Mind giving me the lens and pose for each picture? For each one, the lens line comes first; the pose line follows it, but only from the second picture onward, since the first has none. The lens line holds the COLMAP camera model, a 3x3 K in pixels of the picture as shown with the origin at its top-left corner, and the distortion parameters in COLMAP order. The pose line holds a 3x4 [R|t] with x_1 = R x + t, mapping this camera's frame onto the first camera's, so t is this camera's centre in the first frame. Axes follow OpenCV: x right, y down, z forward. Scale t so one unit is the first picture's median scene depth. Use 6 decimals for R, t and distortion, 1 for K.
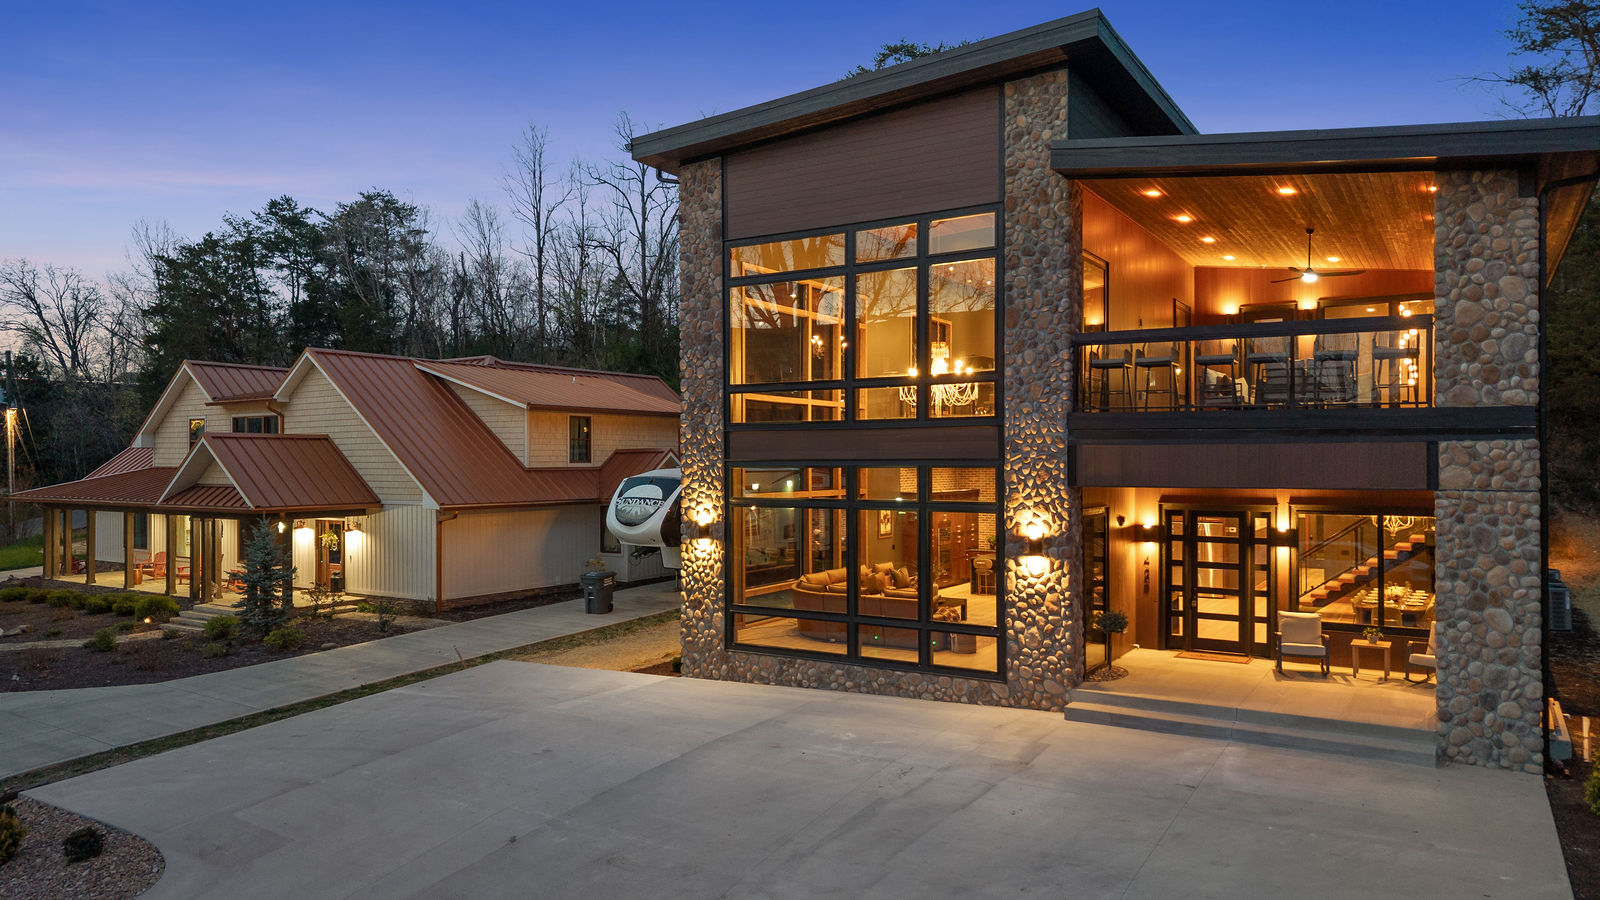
lens RADIAL K [[1070.2, 0, 798.2], [0, 1070.2, 456.5], [0, 0, 1]] dist [0.032648, -0.039828]
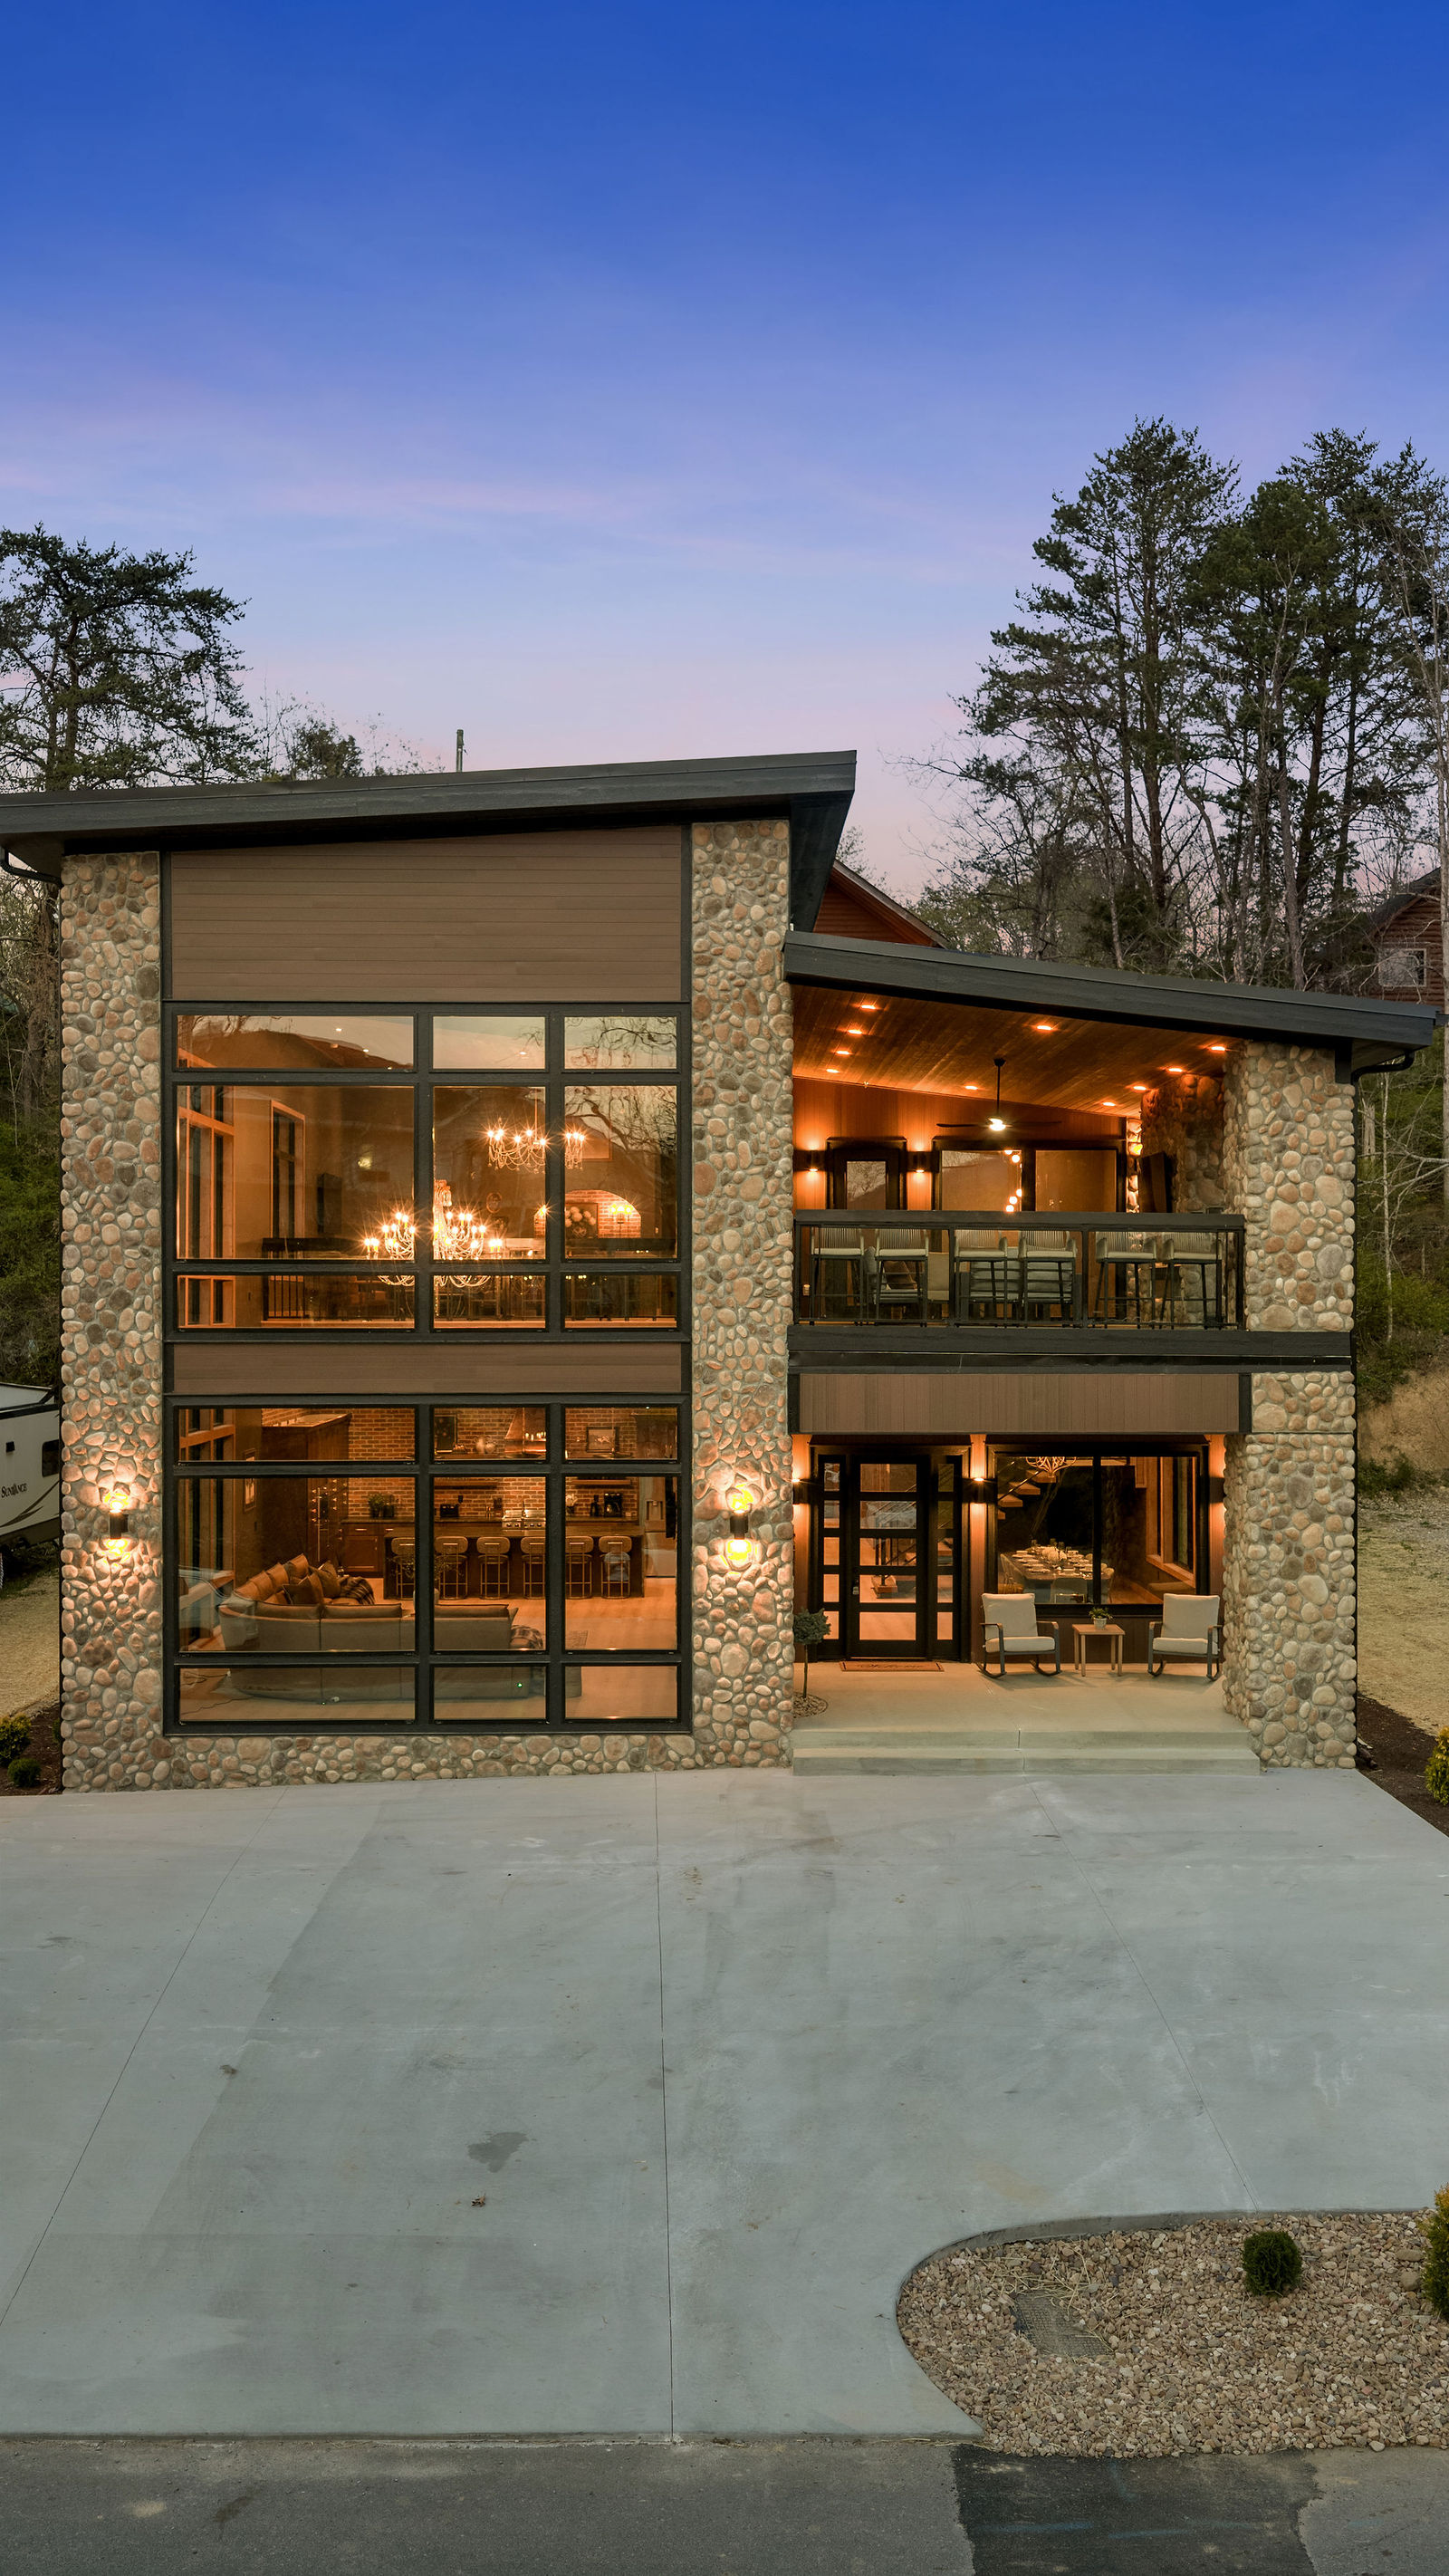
lens RADIAL K [[2133.3, 0, 722.5], [0, 2133.3, 1305.5], [0, 0, 1]] dist [0.036192, -0.077097]
pose [[0.842152, 0.001753, 0.539237, -0.506108], [-0.004212, 0.999986, 0.003328, -0.057091], [-0.539224, -0.005074, 0.842147, -0.116378]]
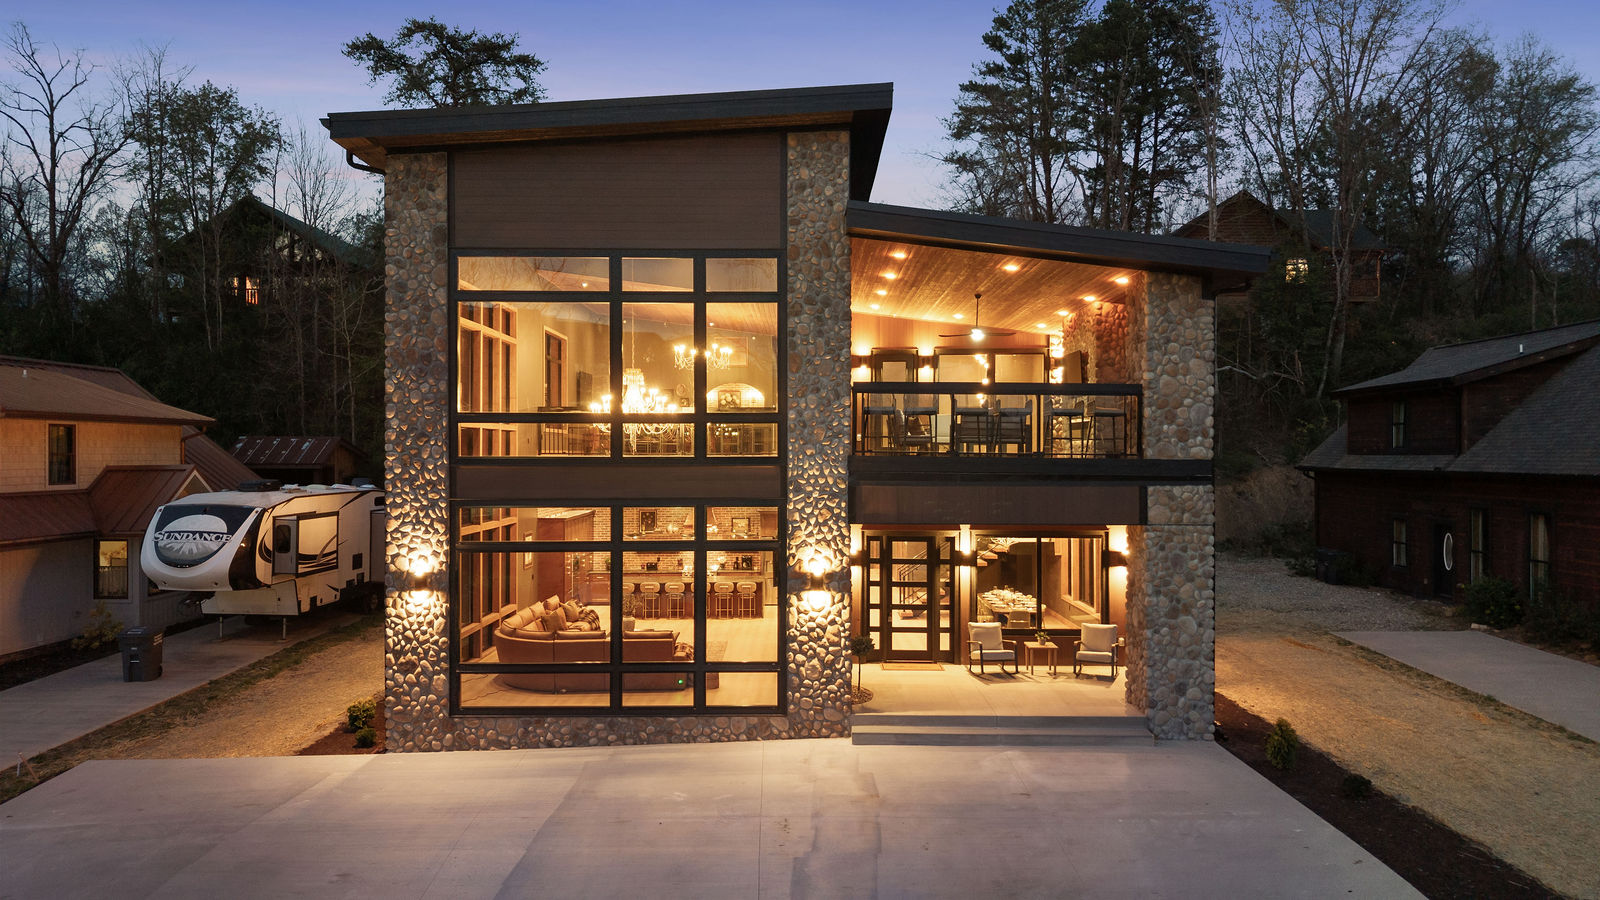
lens RADIAL K [[1070.2, 0, 798.2], [0, 1070.2, 456.5], [0, 0, 1]] dist [0.032648, -0.039828]
pose [[0.850615, 0.001267, 0.525787, -0.343288], [-0.004461, 0.999979, 0.004806, -0.043964], [-0.525770, -0.006434, 0.850603, 0.122241]]
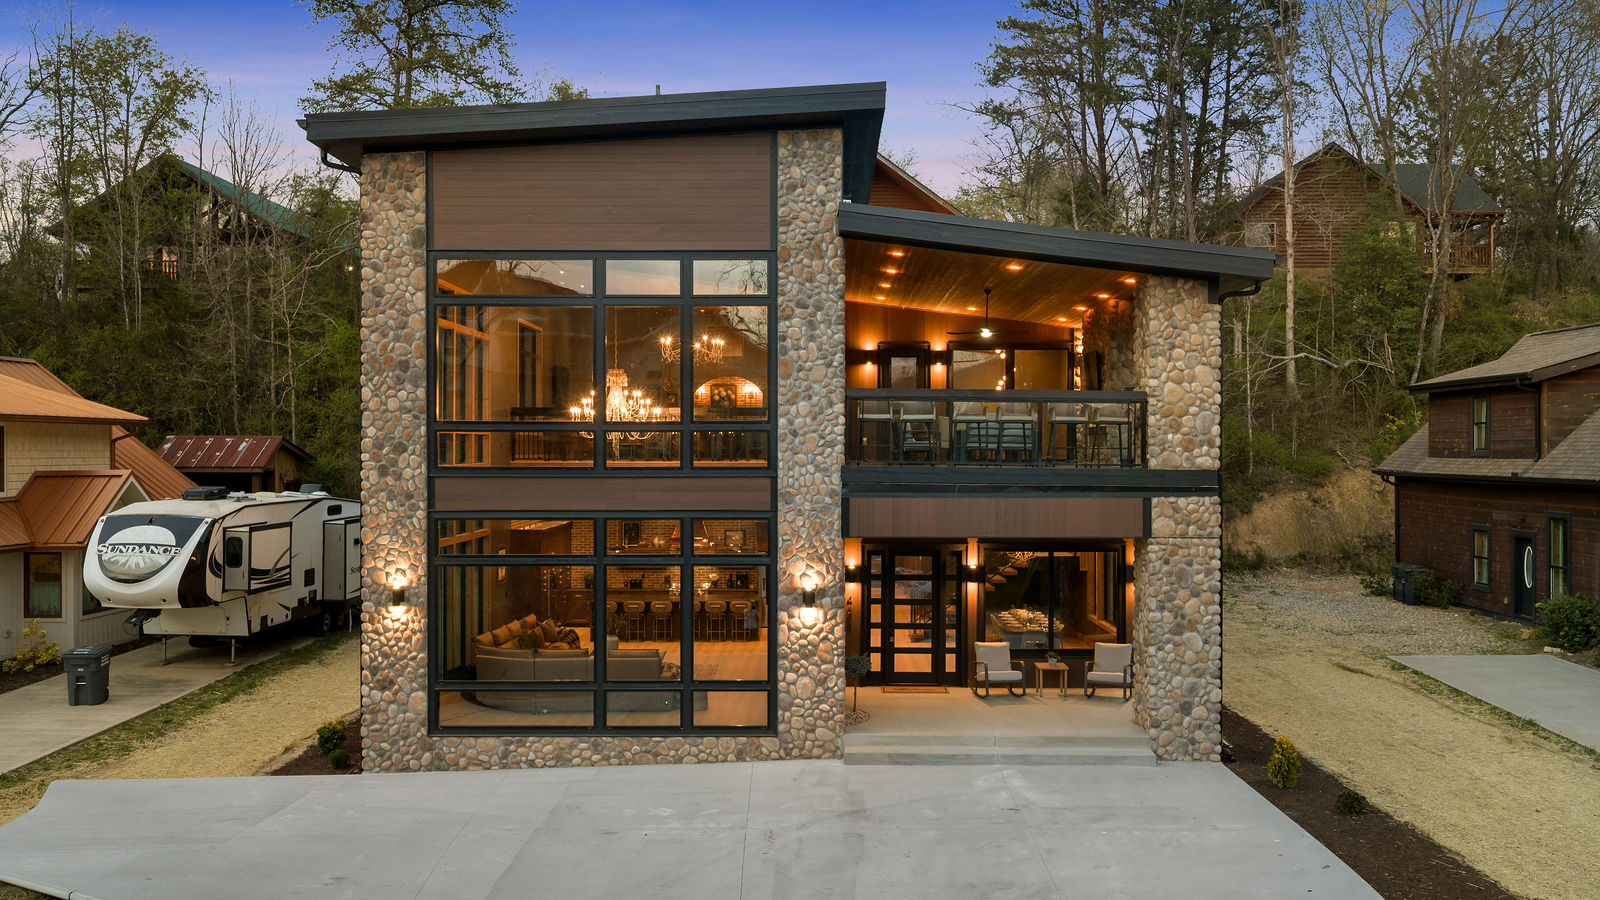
lens RADIAL K [[1325.1, 0, 809.3], [0, 1325.1, 453.9], [0, 0, 1]] dist [0.036192, -0.077097]
pose [[0.853454, 0.000741, 0.521168, -0.427144], [-0.004833, 0.999967, 0.006494, -0.058989], [-0.521146, -0.008061, 0.853429, -0.062365]]
